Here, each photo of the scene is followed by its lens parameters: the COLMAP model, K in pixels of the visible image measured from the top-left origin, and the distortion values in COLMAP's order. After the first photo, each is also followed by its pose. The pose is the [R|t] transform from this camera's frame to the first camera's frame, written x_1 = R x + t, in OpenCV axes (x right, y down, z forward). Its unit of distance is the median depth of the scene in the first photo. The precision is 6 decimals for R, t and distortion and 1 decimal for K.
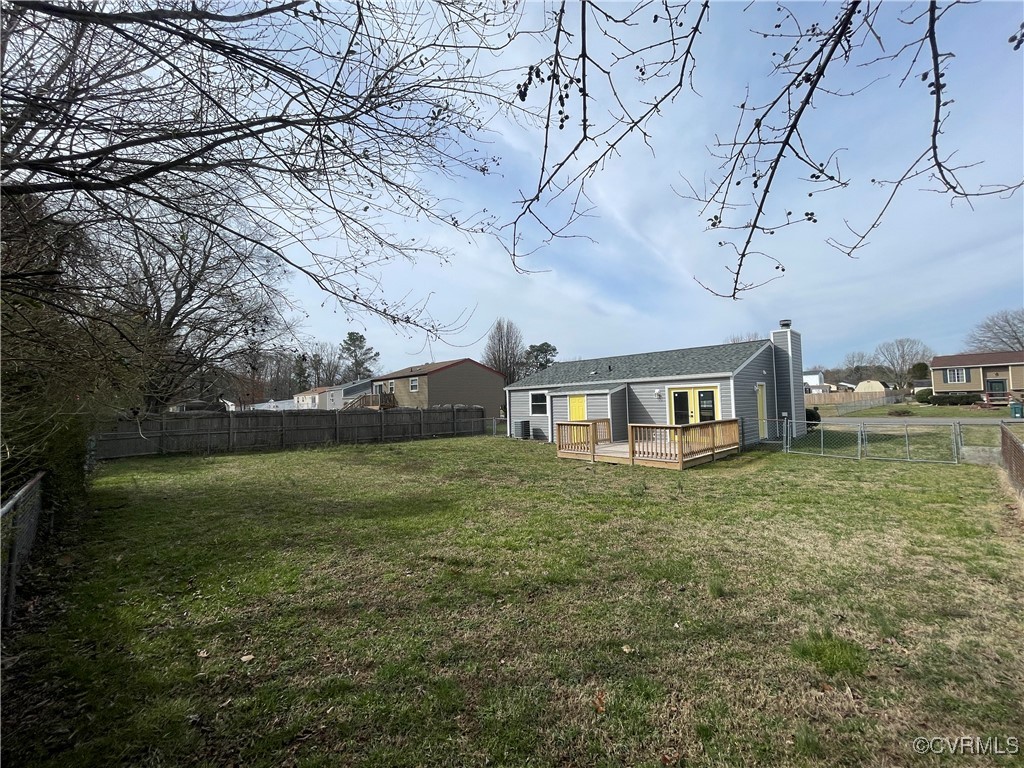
lens RADIAL K [[406.9, 0, 511.5], [0, 406.9, 378.2], [0, 0, 1]] dist [-0.007132, -0.000387]
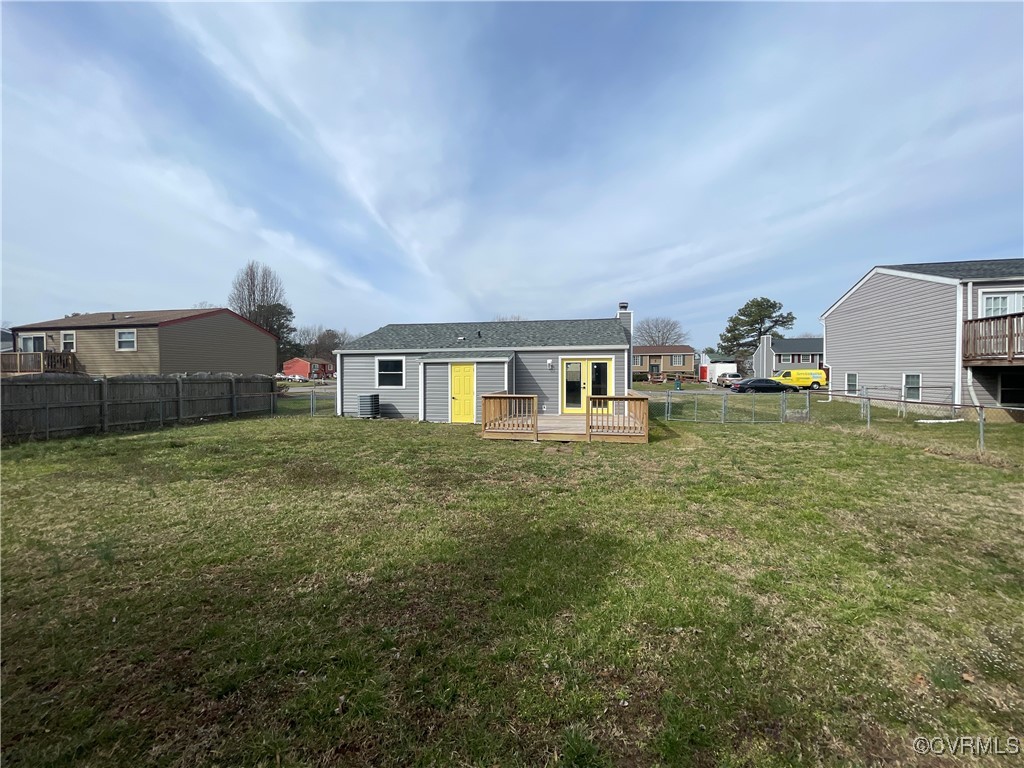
lens RADIAL K [[406.9, 0, 511.5], [0, 406.9, 378.2], [0, 0, 1]] dist [-0.007132, -0.000387]
pose [[0.809651, 0.013833, 0.586749, -0.218547], [-0.051840, 0.997500, 0.048017, 0.024522], [-0.584618, -0.069294, 0.808344, 0.235106]]
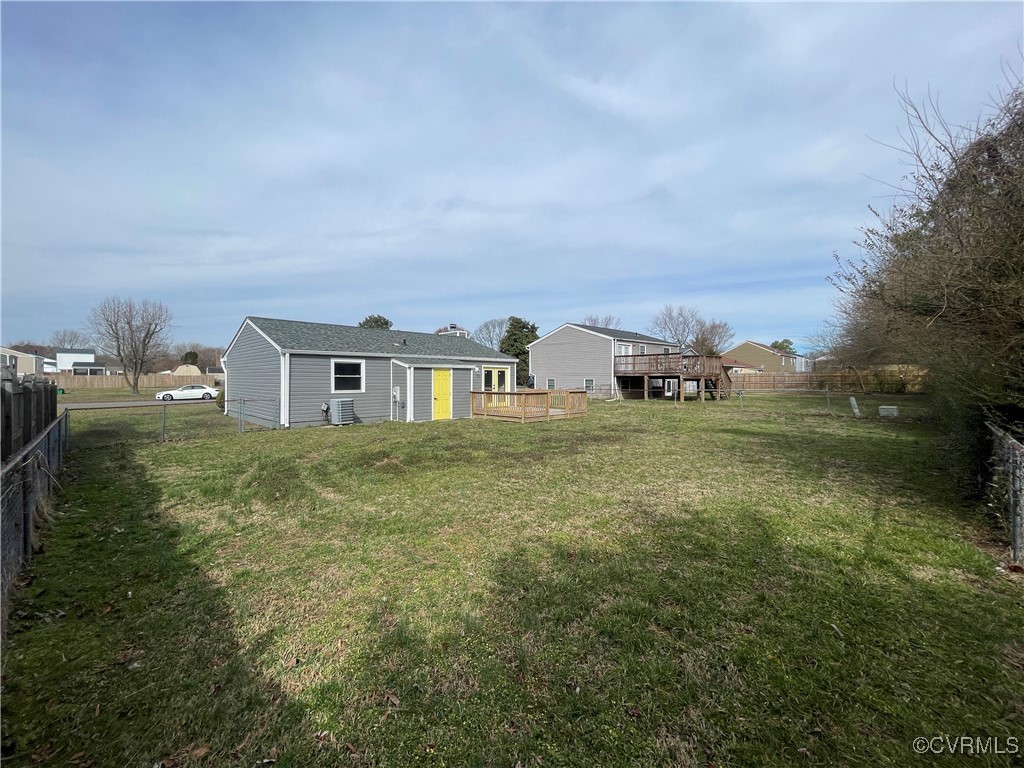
lens RADIAL K [[415.1, 0, 510.5], [0, 415.1, 381.1], [0, 0, 1]] dist [-0.009384, 0.004079]
pose [[-0.032818, 0.019308, 0.999275, -0.755738], [-0.061056, 0.997907, -0.021286, 0.074003], [-0.997595, -0.061710, -0.031570, 0.766183]]
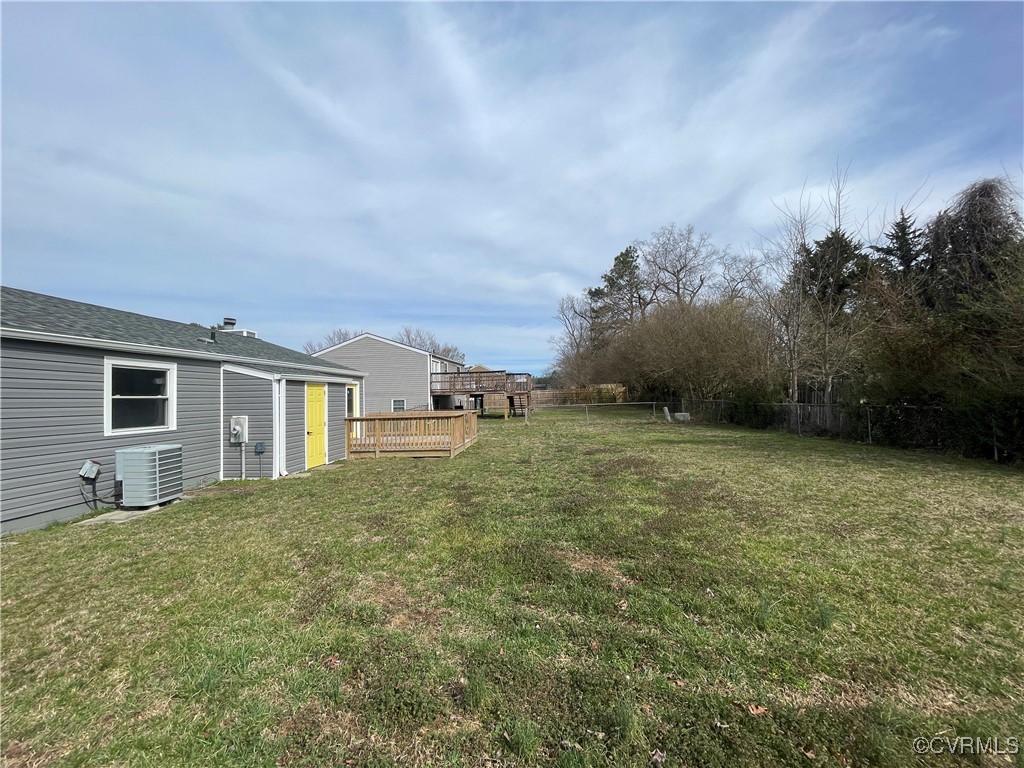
lens RADIAL K [[412.1, 0, 509.0], [0, 412.1, 379.1], [0, 0, 1]] dist [-0.011887, -0.000119]
pose [[-0.669607, 0.074107, 0.739010, -0.433127], [-0.004960, 0.994541, -0.104226, 0.087449], [-0.742699, -0.073456, -0.665584, 1.059992]]
